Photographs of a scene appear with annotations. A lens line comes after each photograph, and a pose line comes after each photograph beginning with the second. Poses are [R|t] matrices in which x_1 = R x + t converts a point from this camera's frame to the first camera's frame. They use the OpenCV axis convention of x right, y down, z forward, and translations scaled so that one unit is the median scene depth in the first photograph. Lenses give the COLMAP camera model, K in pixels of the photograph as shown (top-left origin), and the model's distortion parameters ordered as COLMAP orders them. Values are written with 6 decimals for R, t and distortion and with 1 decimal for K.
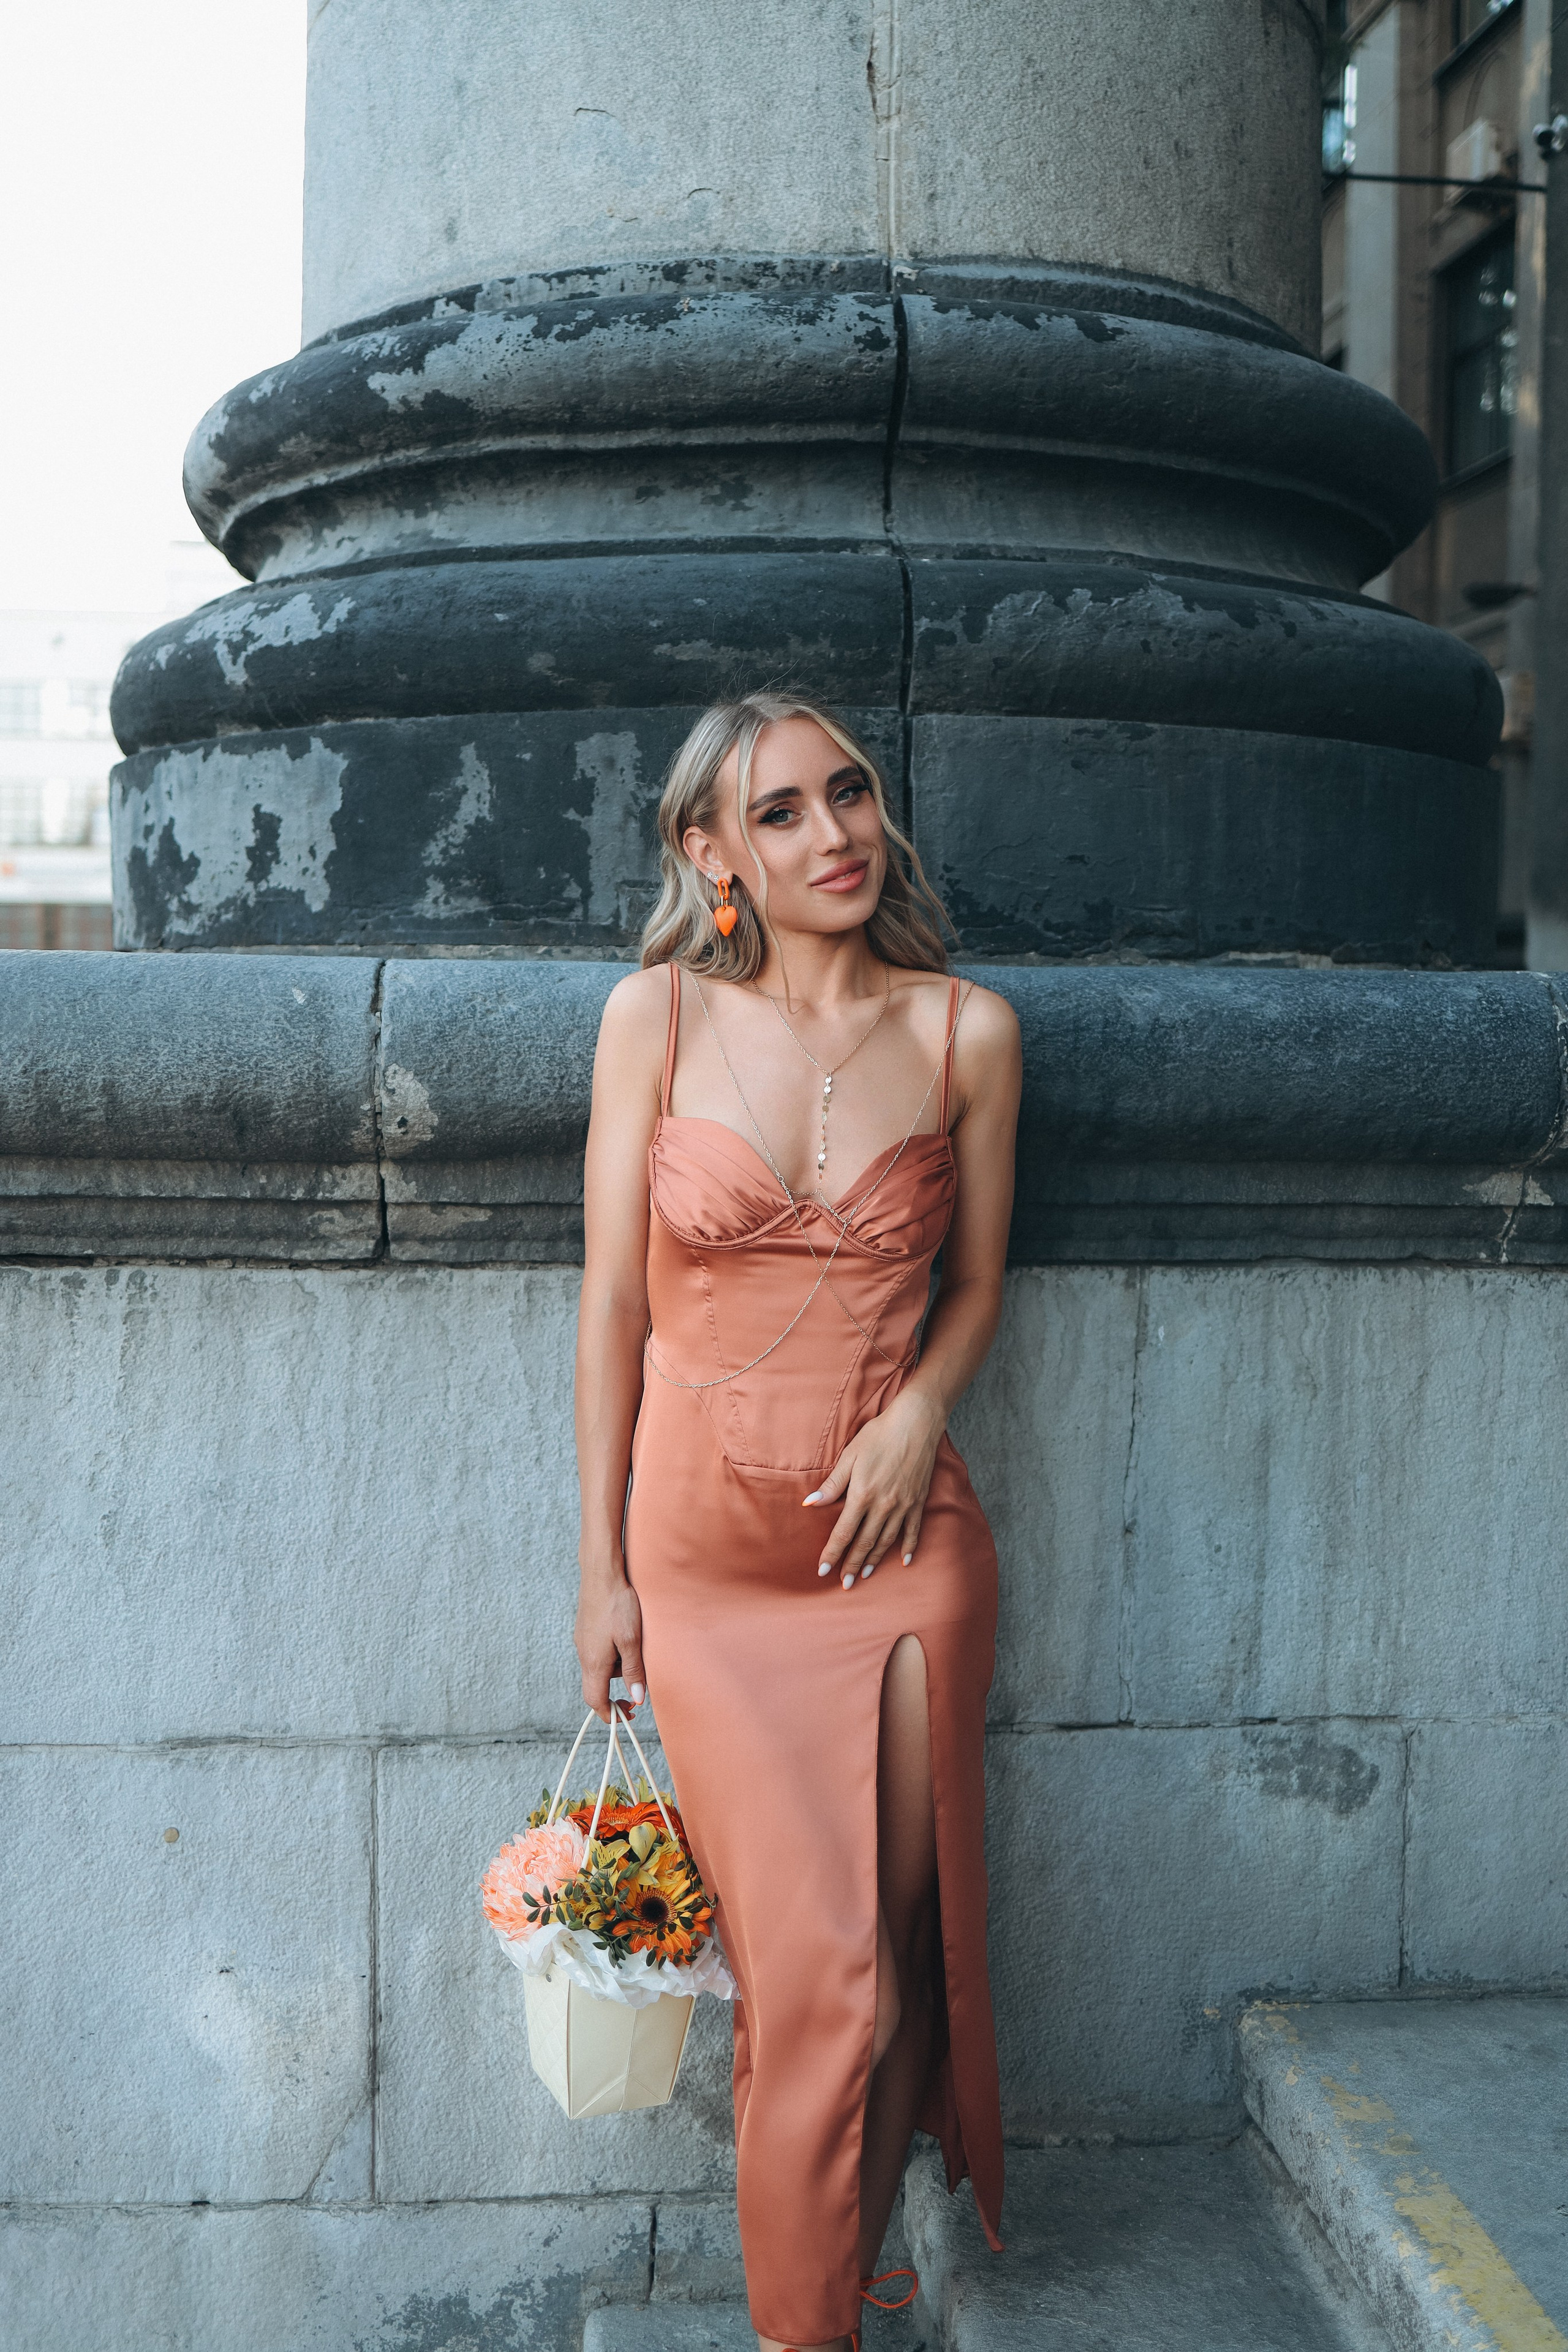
lens RADIAL K [[2386.1, 0, 780.3], [0, 2386.1, 1183.7], [0, 0, 1]] dist [-0.096448, 0.096551]
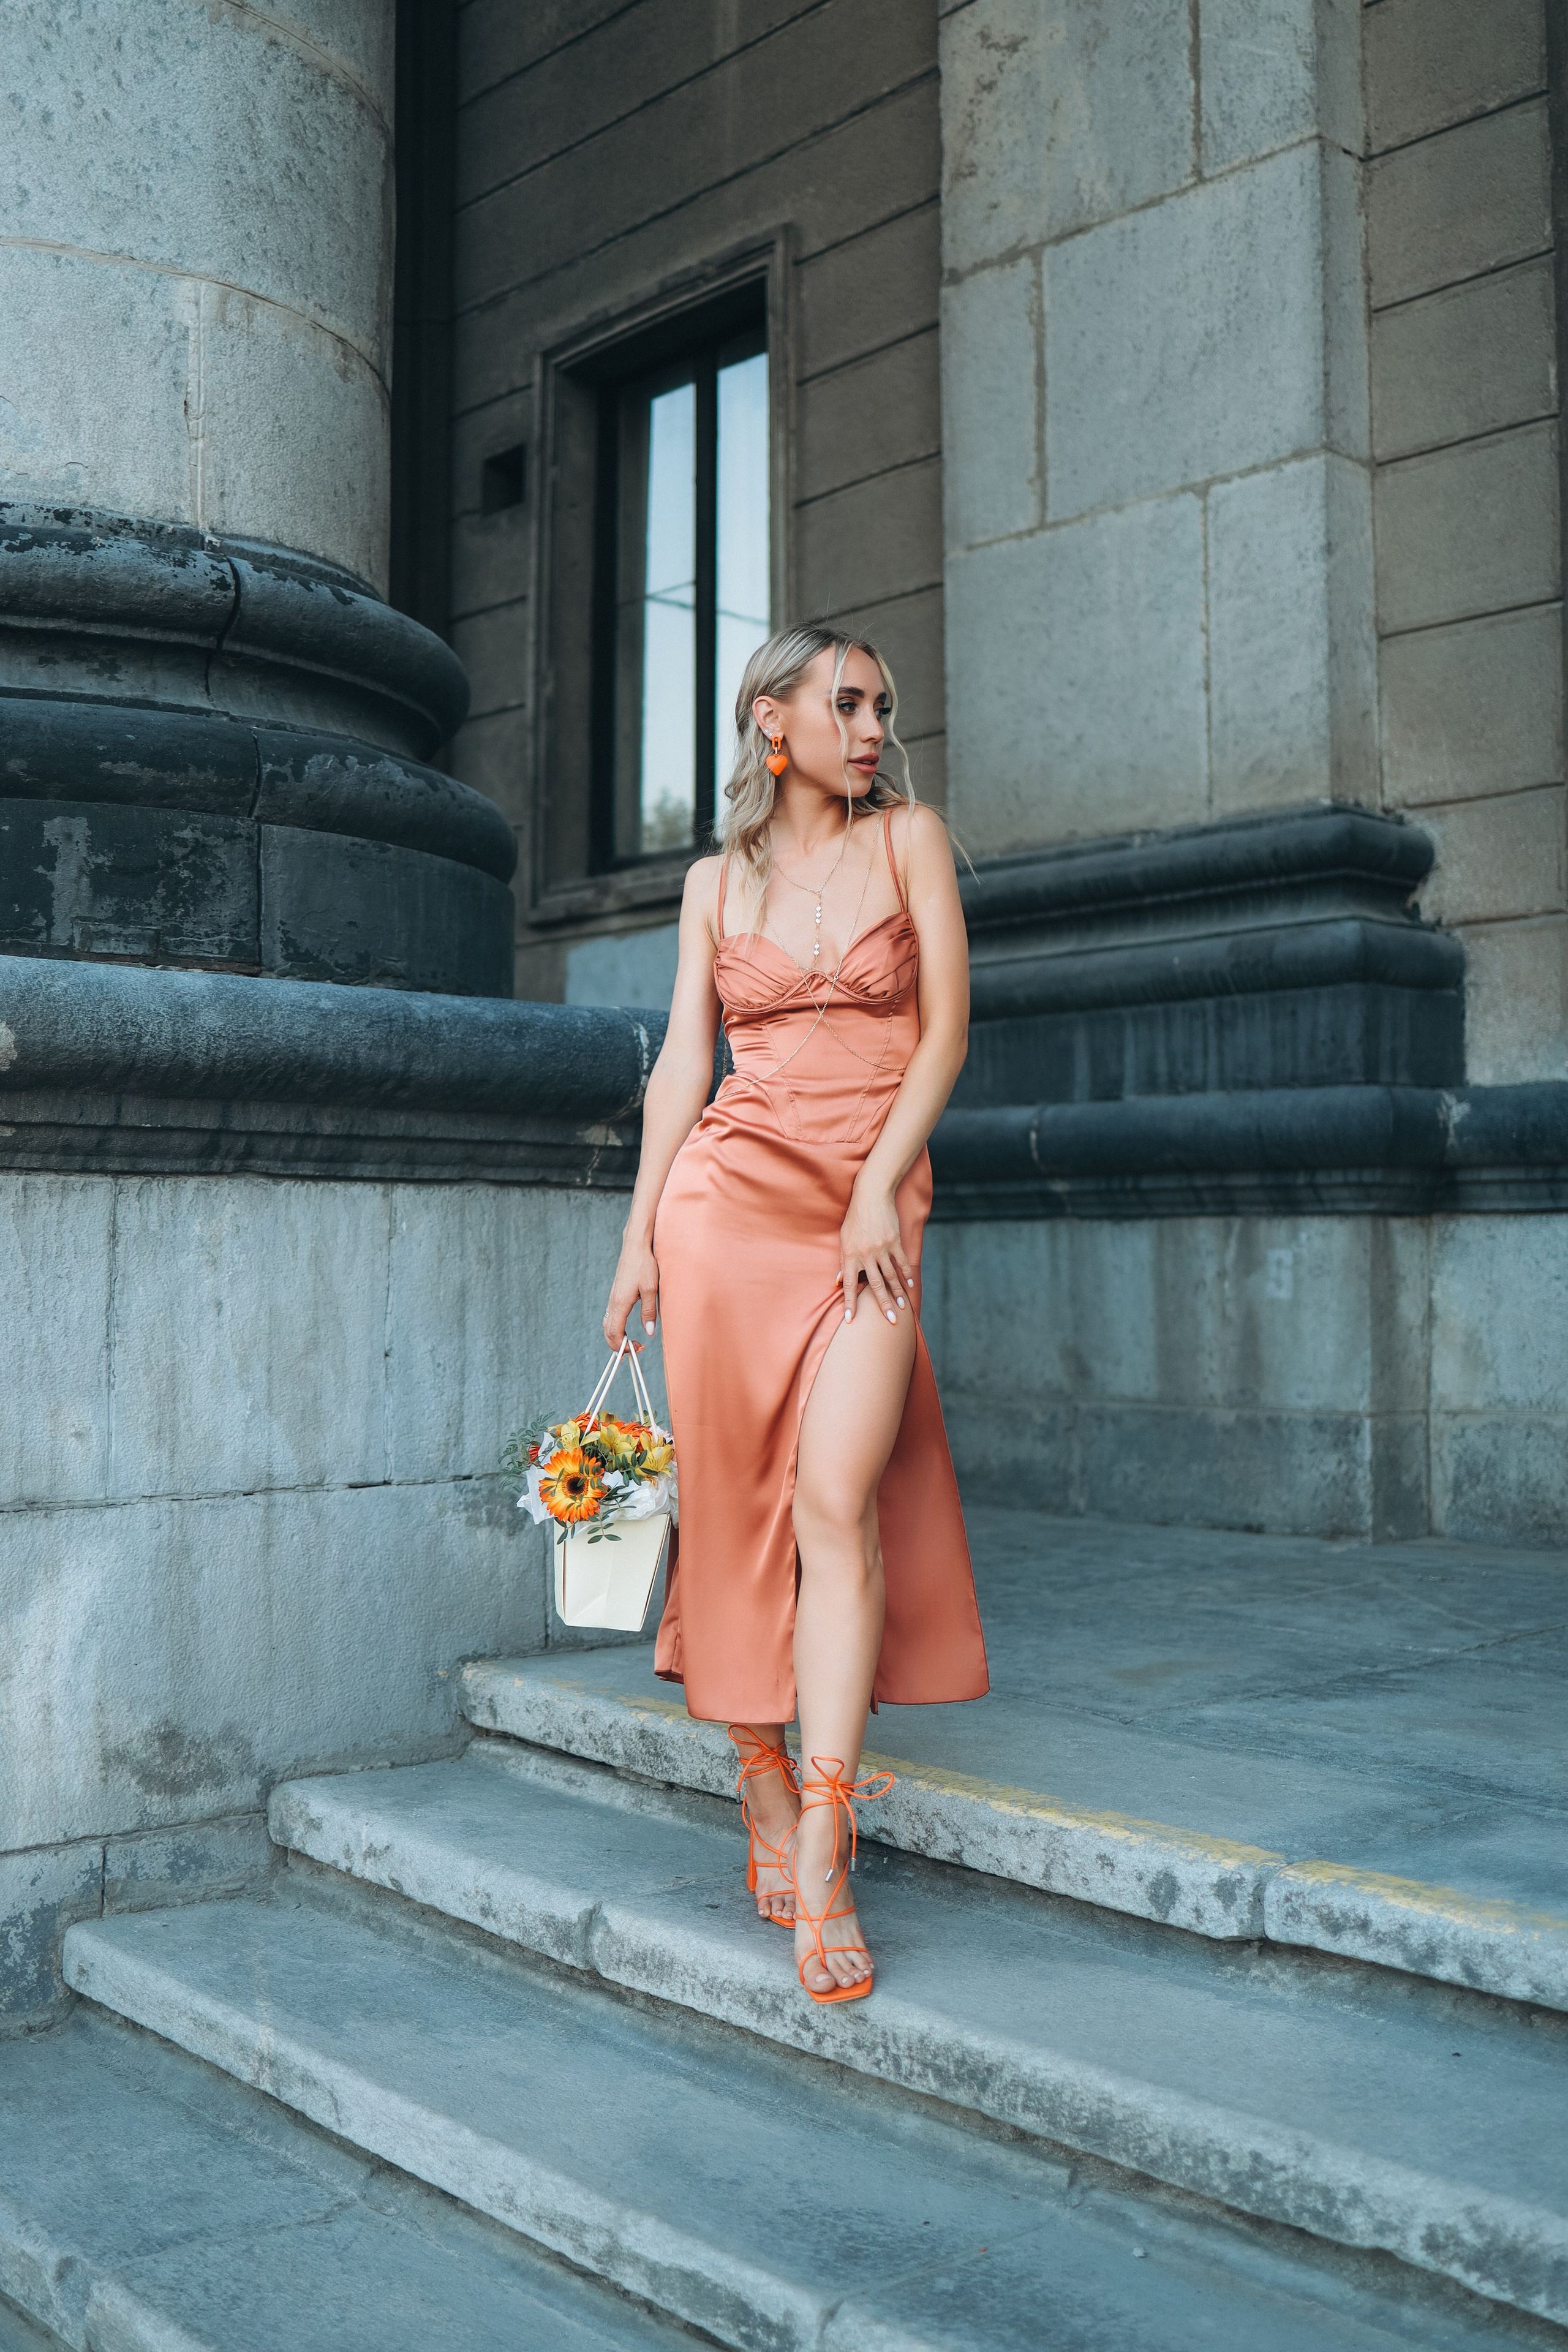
lens RADIAL K [[2360.6, 0, 790.8], [0, 2360.6, 1170.9], [0, 0, 1]] dist [-0.078937, 0.069051]
pose [[0.810070, 0.011307, 0.586224, -0.539877], [0.052595, 0.994382, -0.091856, 0.181162], [-0.583969, 0.105242, 0.804925, -0.401617]]
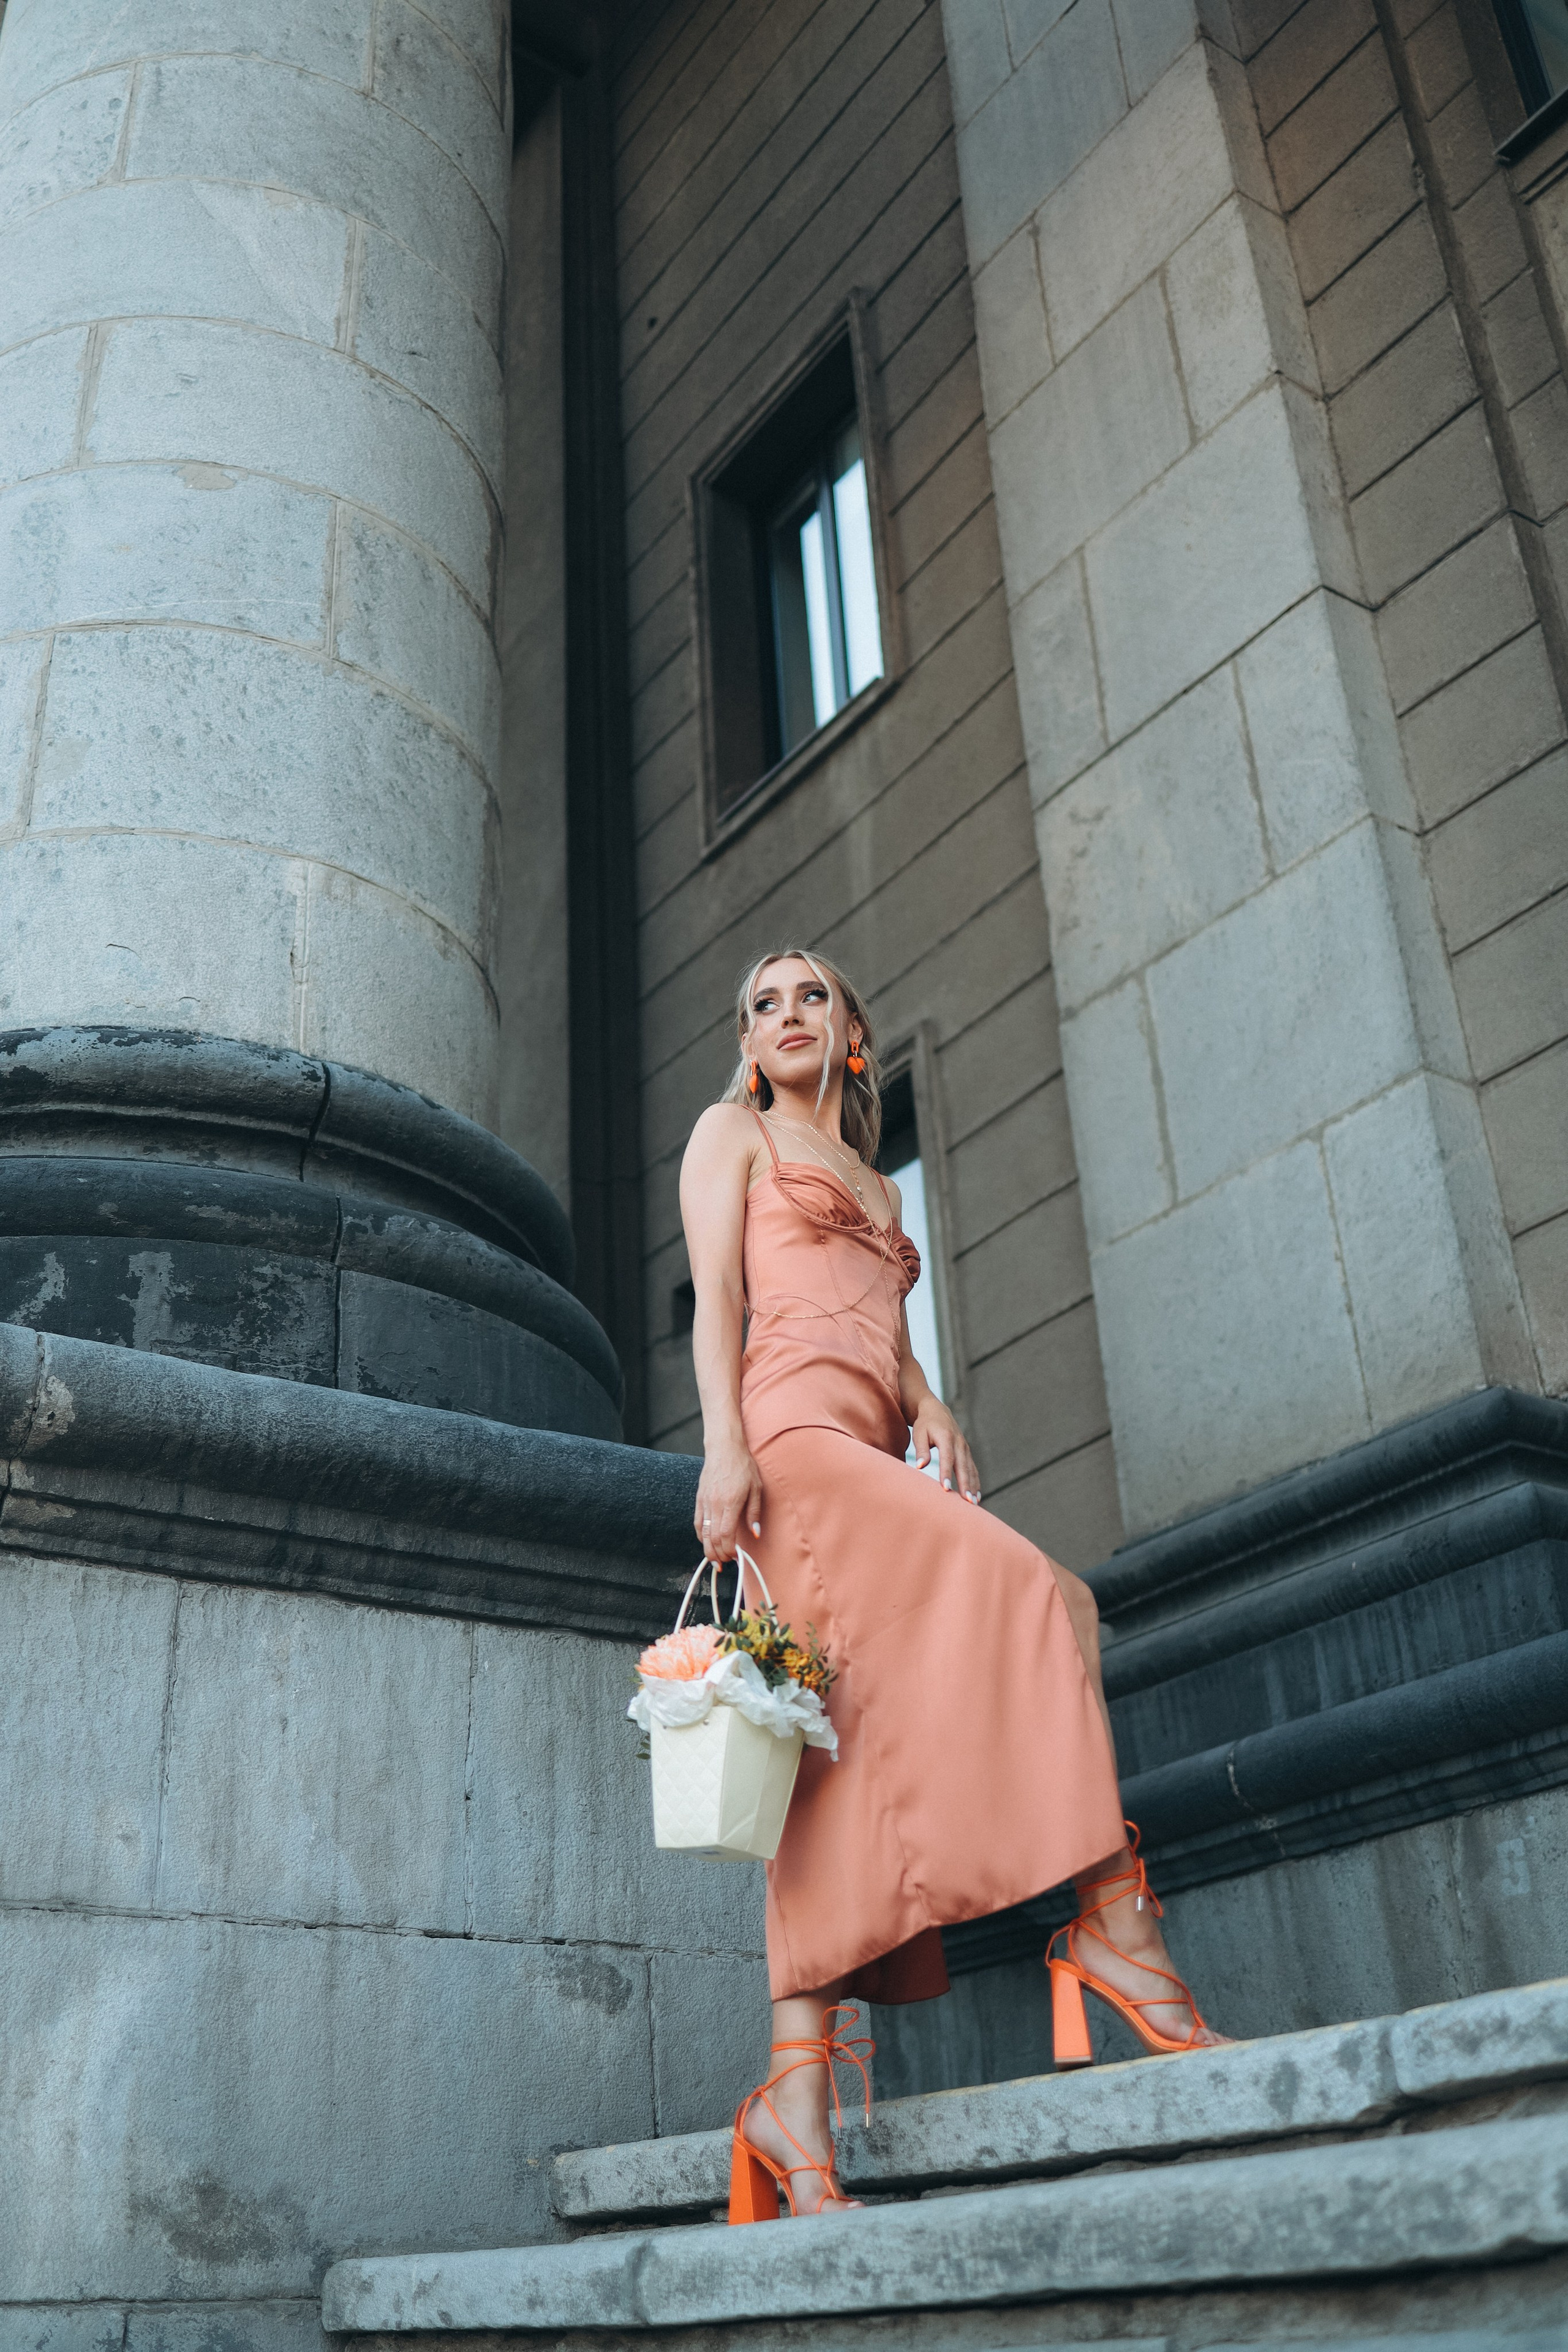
lens RADIAL K [[2346.5, 0, 776.3], [0, 2346.5, 1183.8], [0, 0, 1]] dist [-0.086348, 0.074361]
pose [[0.882805, 0.164588, 0.439961, -0.377314], [0.092900, 0.856934, -0.506985, 0.564925], [-0.460461, 0.488442, 0.741215, -0.333127]]
